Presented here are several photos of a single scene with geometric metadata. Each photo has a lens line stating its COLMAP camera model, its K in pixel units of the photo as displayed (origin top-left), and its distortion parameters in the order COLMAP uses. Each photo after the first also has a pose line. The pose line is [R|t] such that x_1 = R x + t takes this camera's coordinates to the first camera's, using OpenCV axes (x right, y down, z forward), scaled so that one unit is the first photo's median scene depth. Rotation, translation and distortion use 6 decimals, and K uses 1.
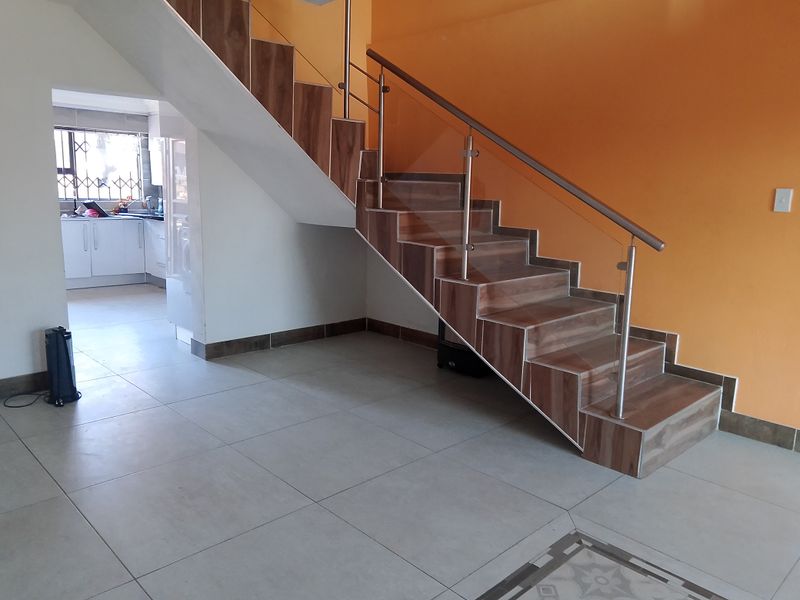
lens RADIAL K [[611.6, 0, 399.2], [0, 611.6, 295.8], [0, 0, 1]] dist [0.079527, -0.090650]
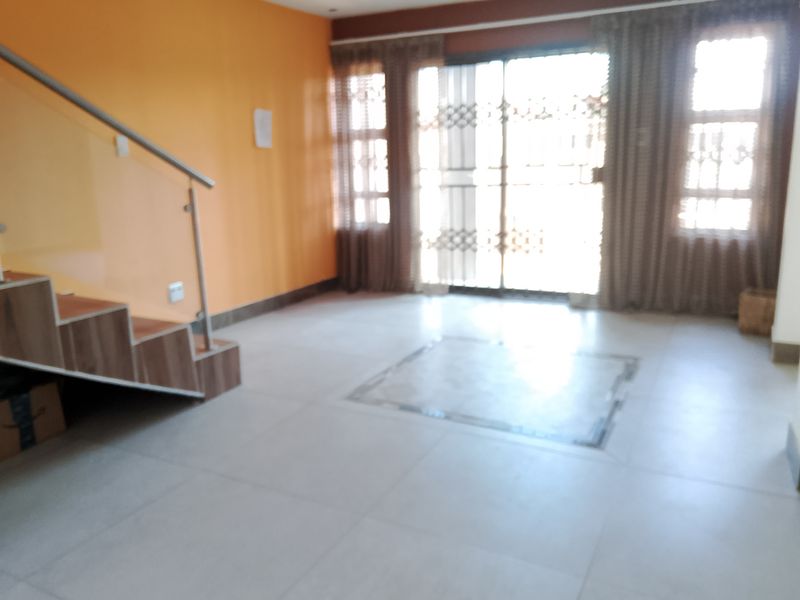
lens RADIAL K [[644.1, 0, 400.0], [0, 644.1, 300.0], [0, 0, 1]] dist [0.079081, -0.117186]
pose [[-0.320412, -0.234746, 0.917731, -0.745474], [0.185603, 0.934473, 0.303829, -0.158984], [-0.928917, 0.267684, -0.255847, 0.932398]]
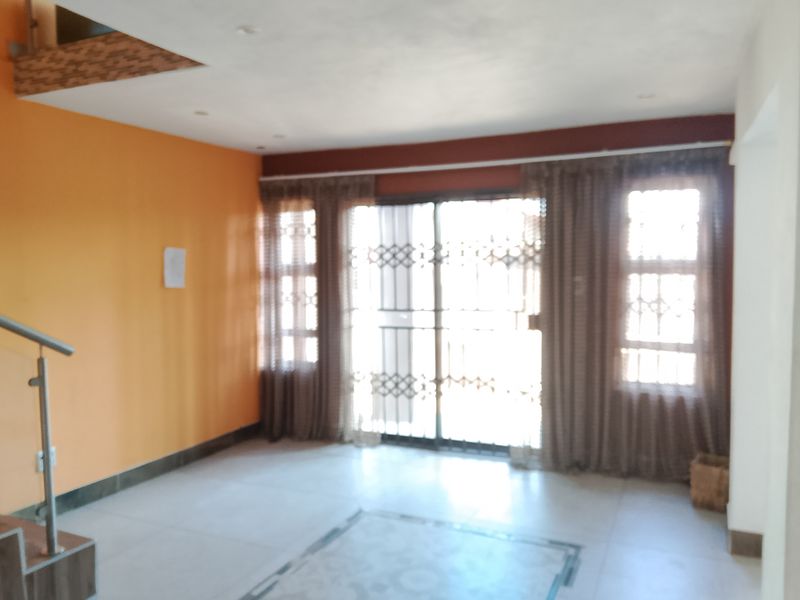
lens RADIAL K [[644.1, 0, 400.0], [0, 644.1, 300.0], [0, 0, 1]] dist [0.079081, -0.117186]
pose [[-0.371348, -0.083110, 0.924767, -0.622495], [0.162990, 0.974685, 0.153046, -0.203209], [-0.914076, 0.207561, -0.348401, 0.778362]]
